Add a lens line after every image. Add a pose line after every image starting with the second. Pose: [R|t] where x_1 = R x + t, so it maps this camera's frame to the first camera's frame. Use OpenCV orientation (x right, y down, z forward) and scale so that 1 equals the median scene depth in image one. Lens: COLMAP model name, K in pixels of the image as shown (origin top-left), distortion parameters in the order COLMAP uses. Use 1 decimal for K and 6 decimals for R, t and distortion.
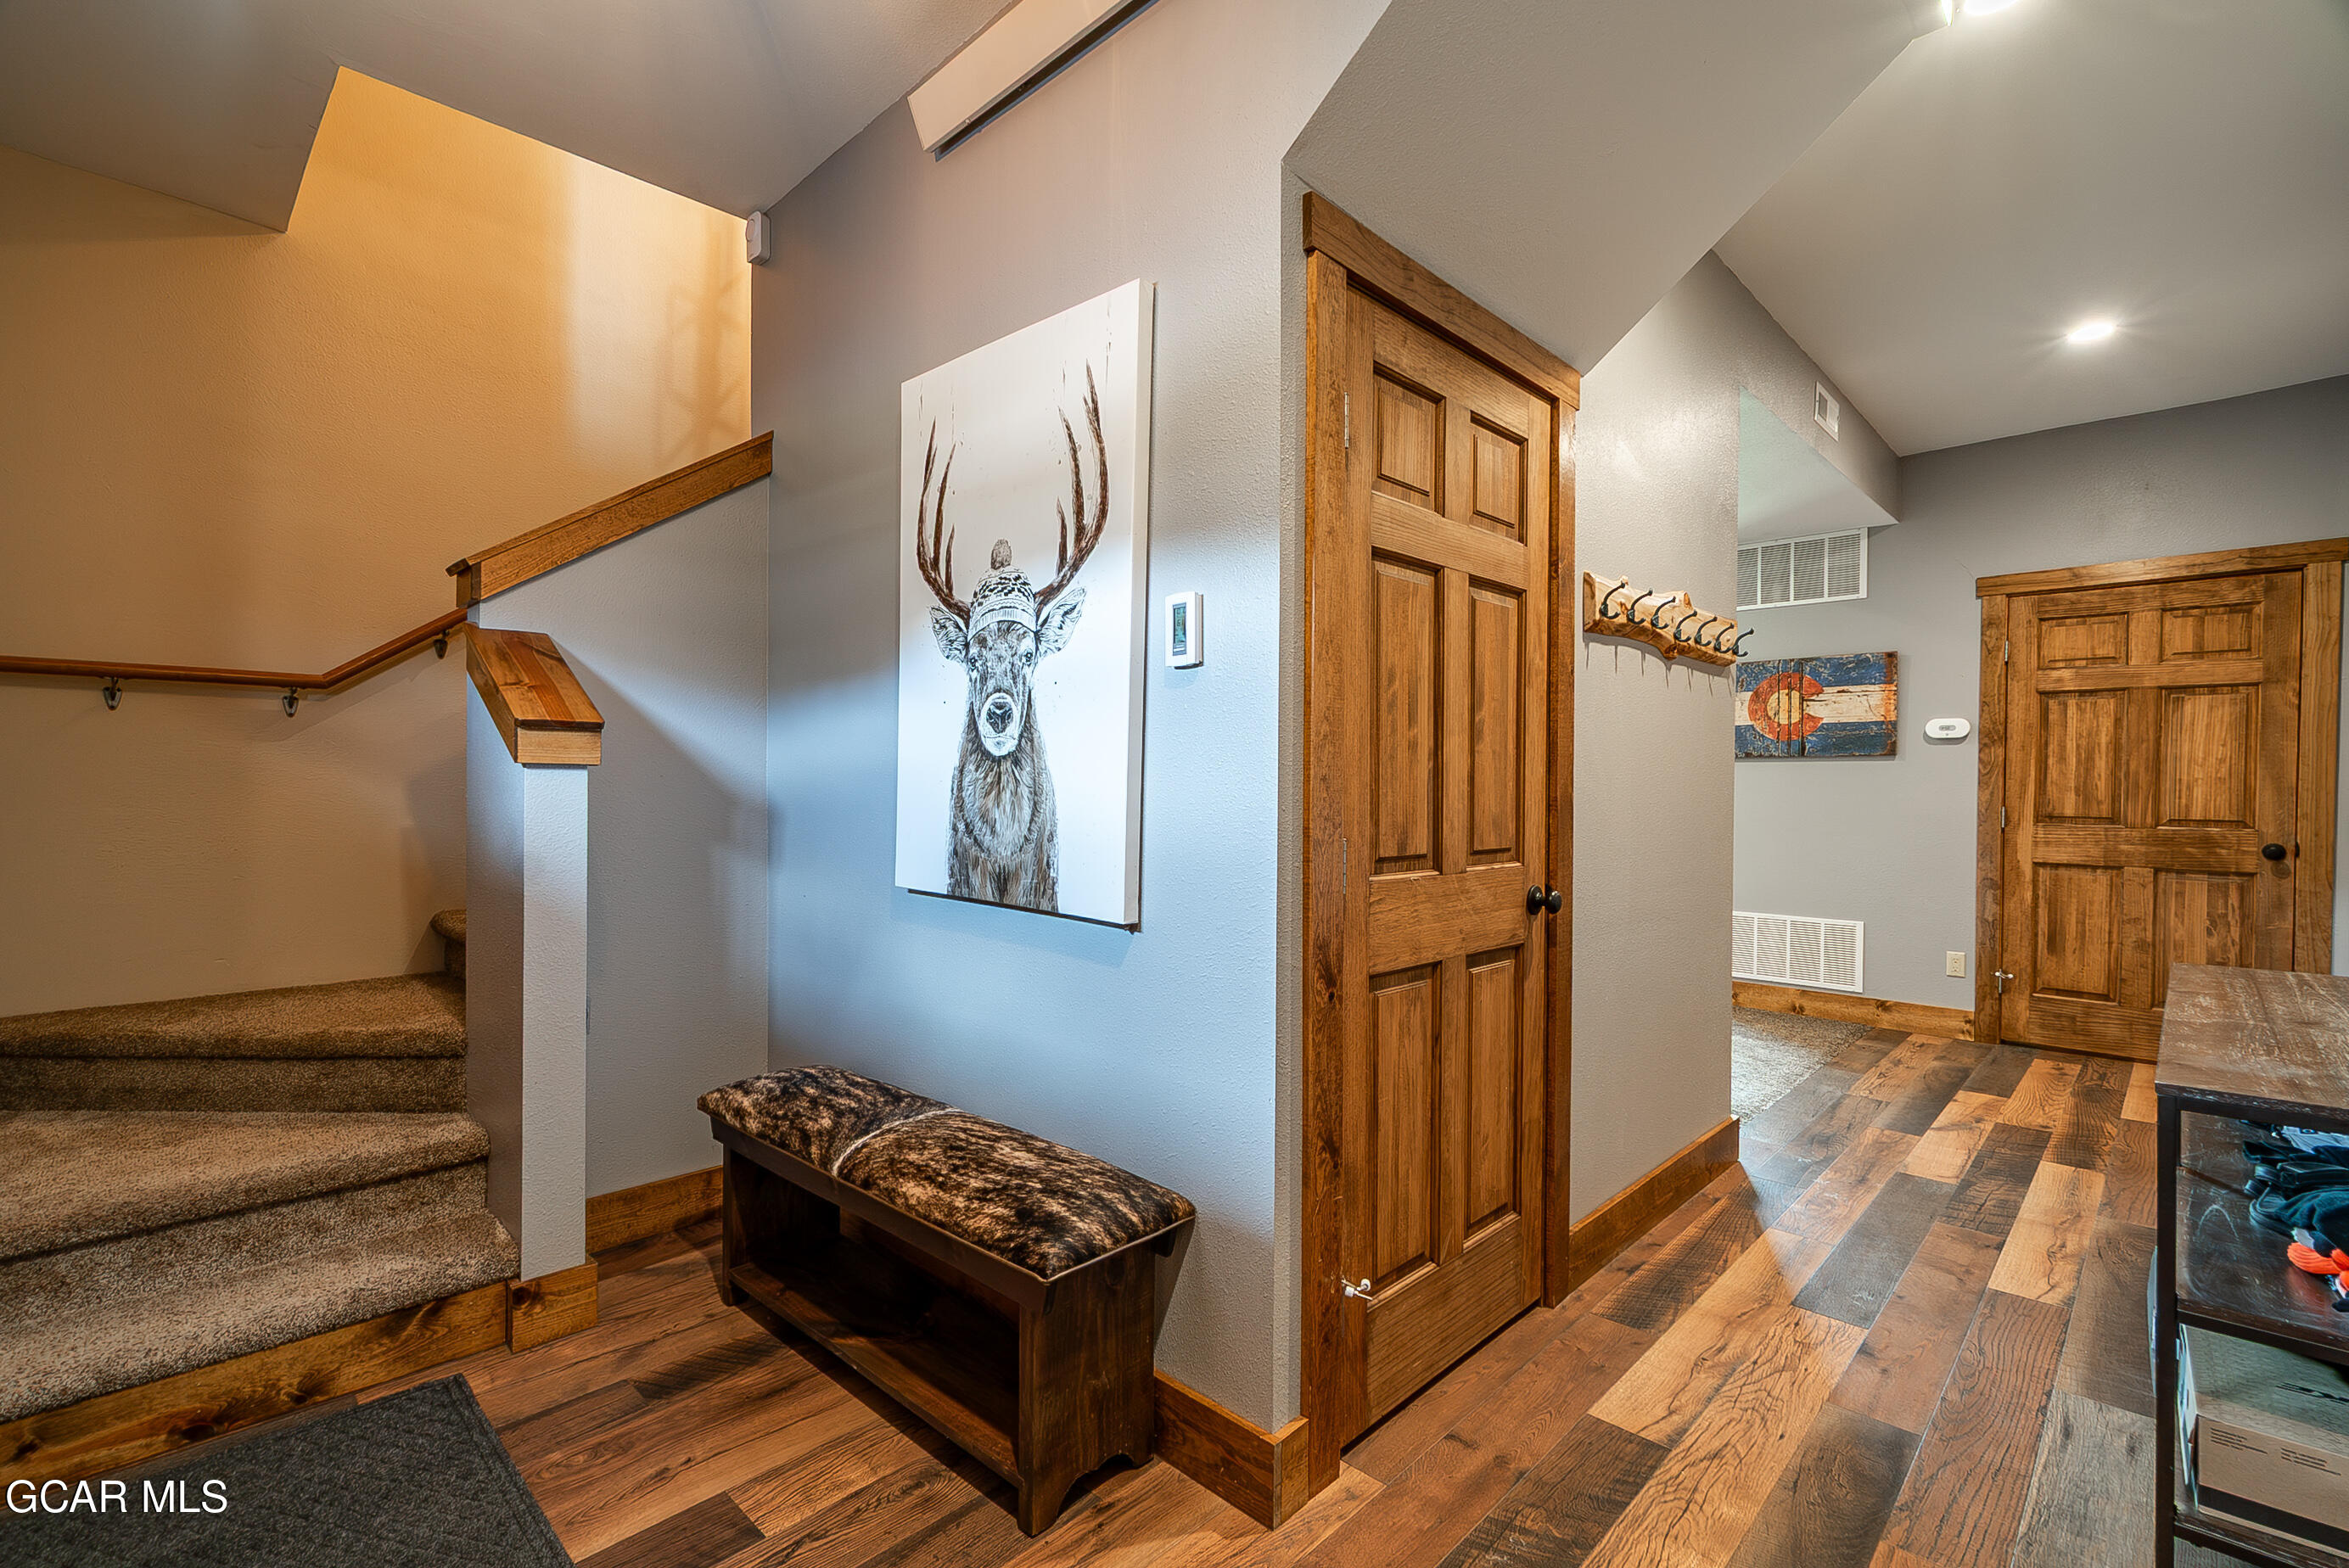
lens RADIAL K [[1063.9, 0, 1139.3], [0, 1063.9, 785.8], [0, 0, 1]] dist [-0.001262, 0.000122]
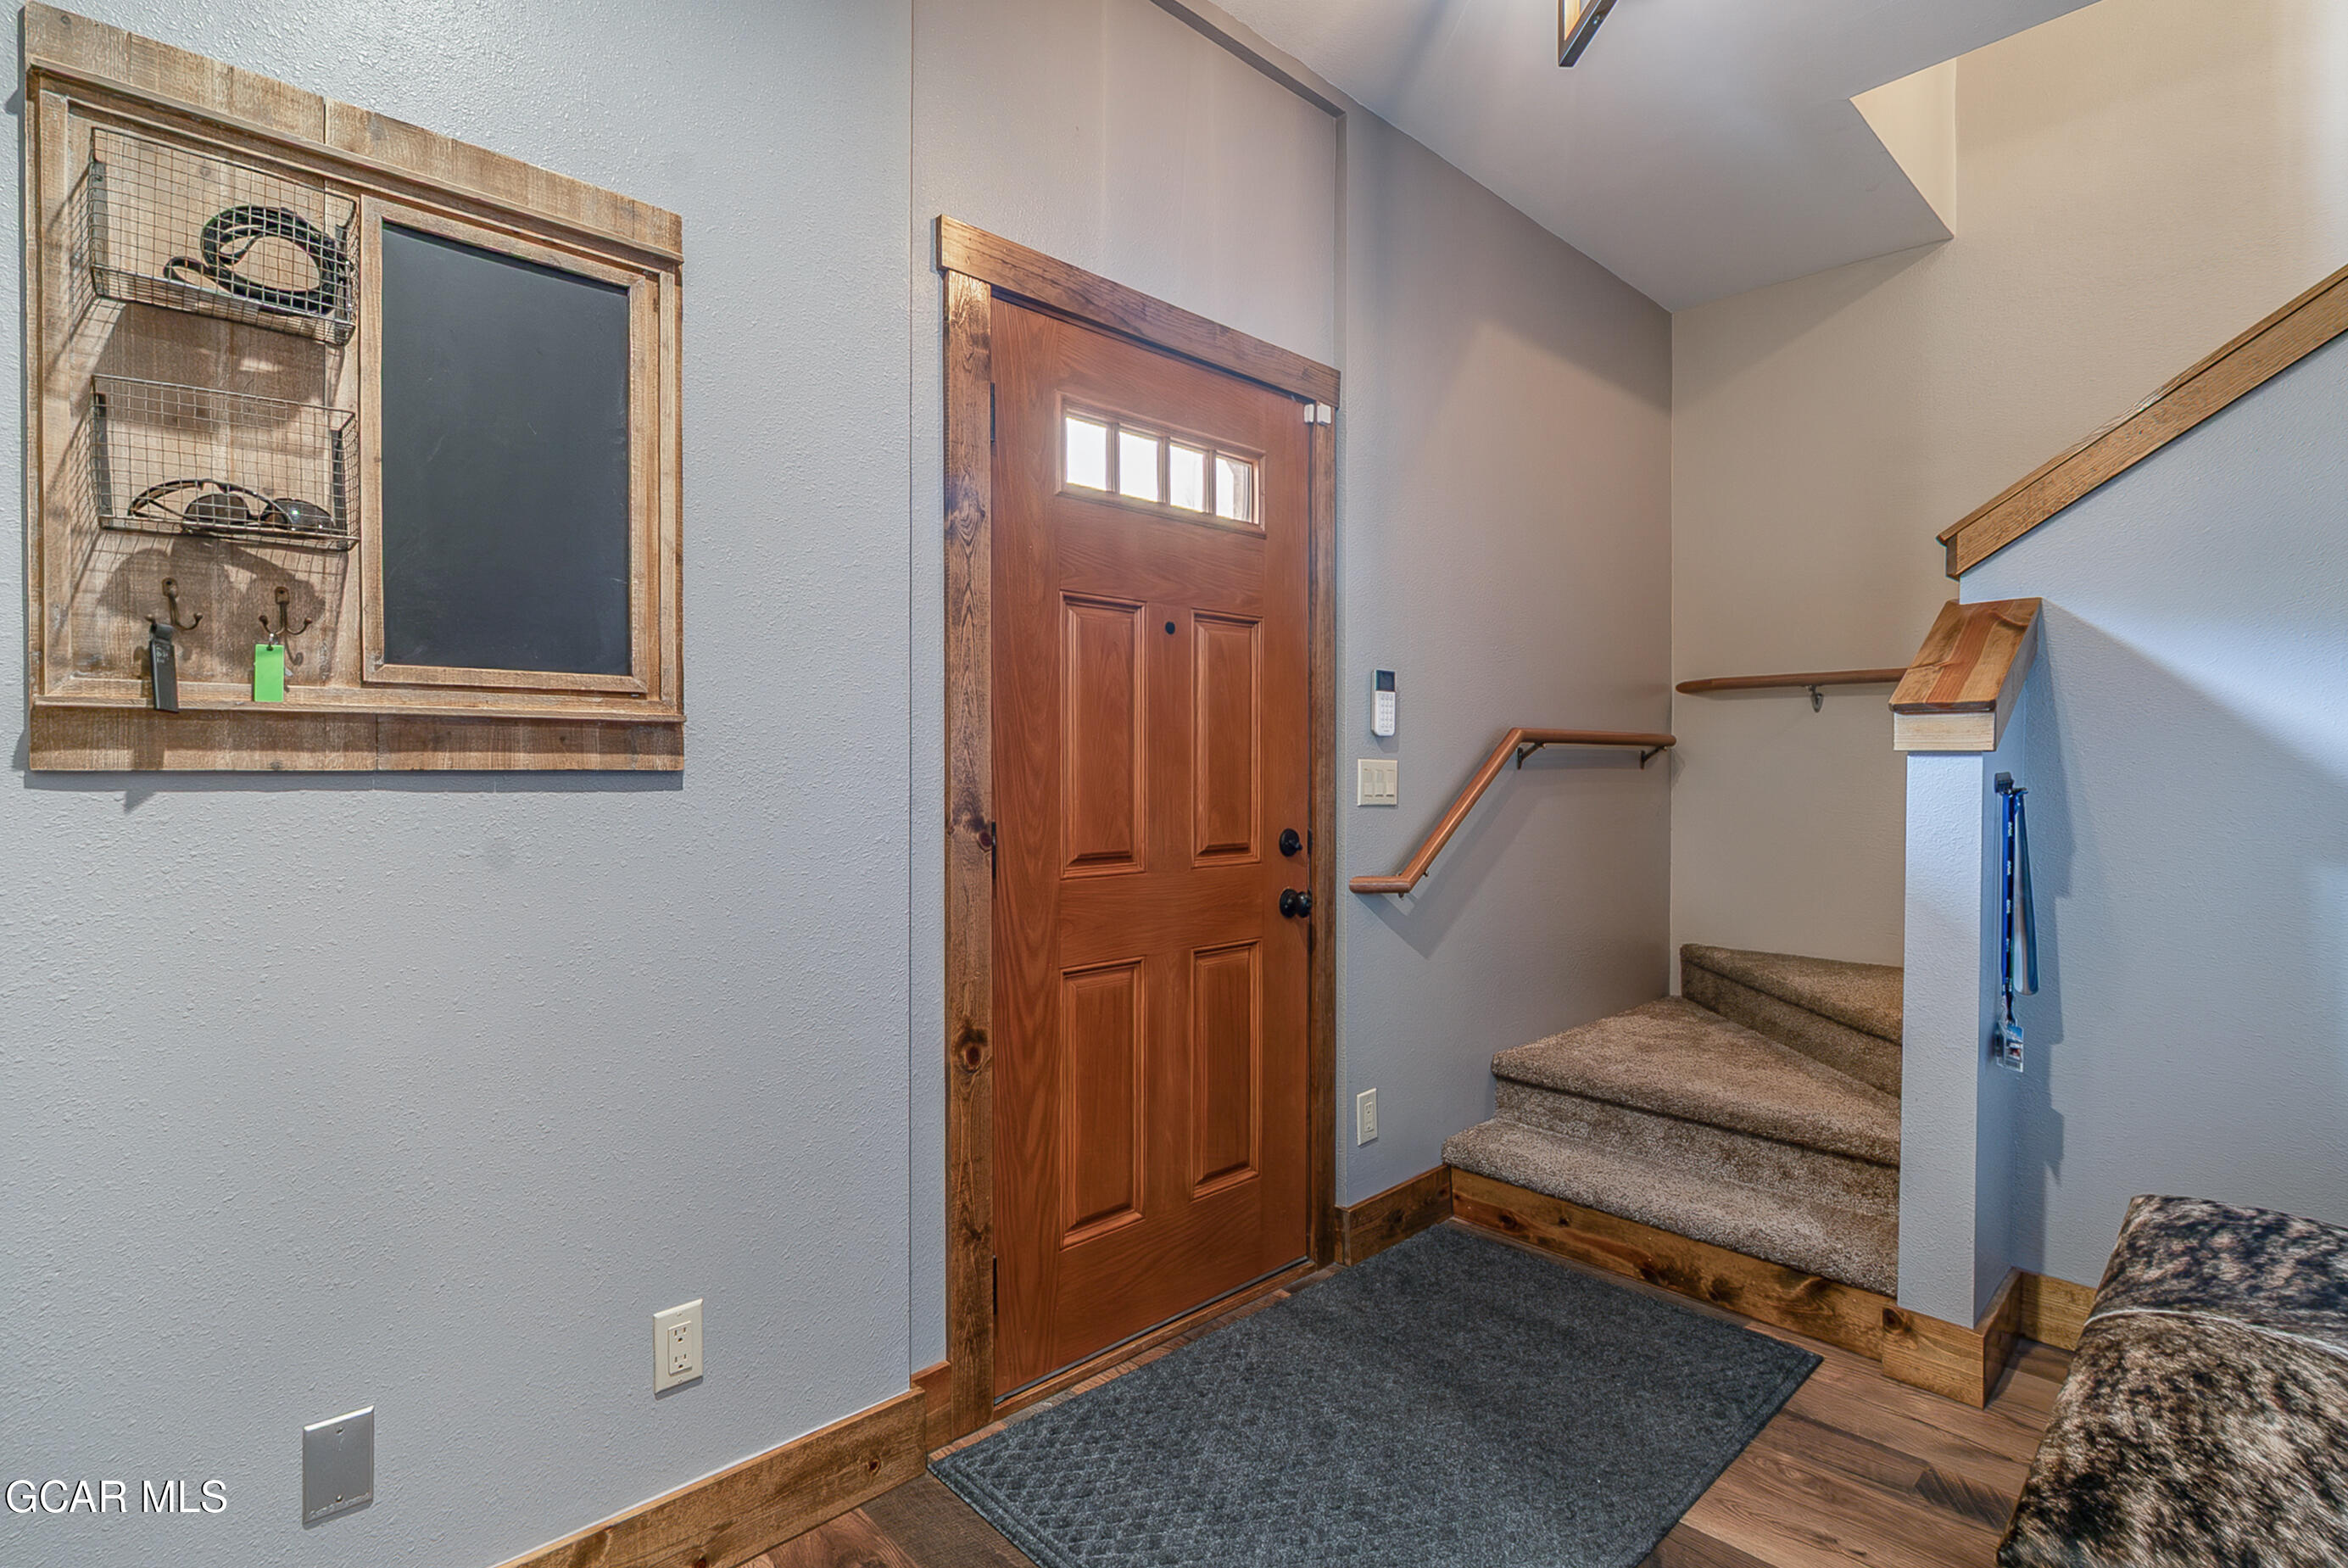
lens RADIAL K [[1133.6, 0, 1168.0], [0, 1133.6, 775.7], [0, 0, 1]] dist [0.002817, 0.000944]
pose [[-0.022725, 0.002913, -0.999738, 0.447757], [-0.002946, 0.999991, 0.002981, -0.000686], [0.999737, 0.003013, -0.022716, 0.395611]]
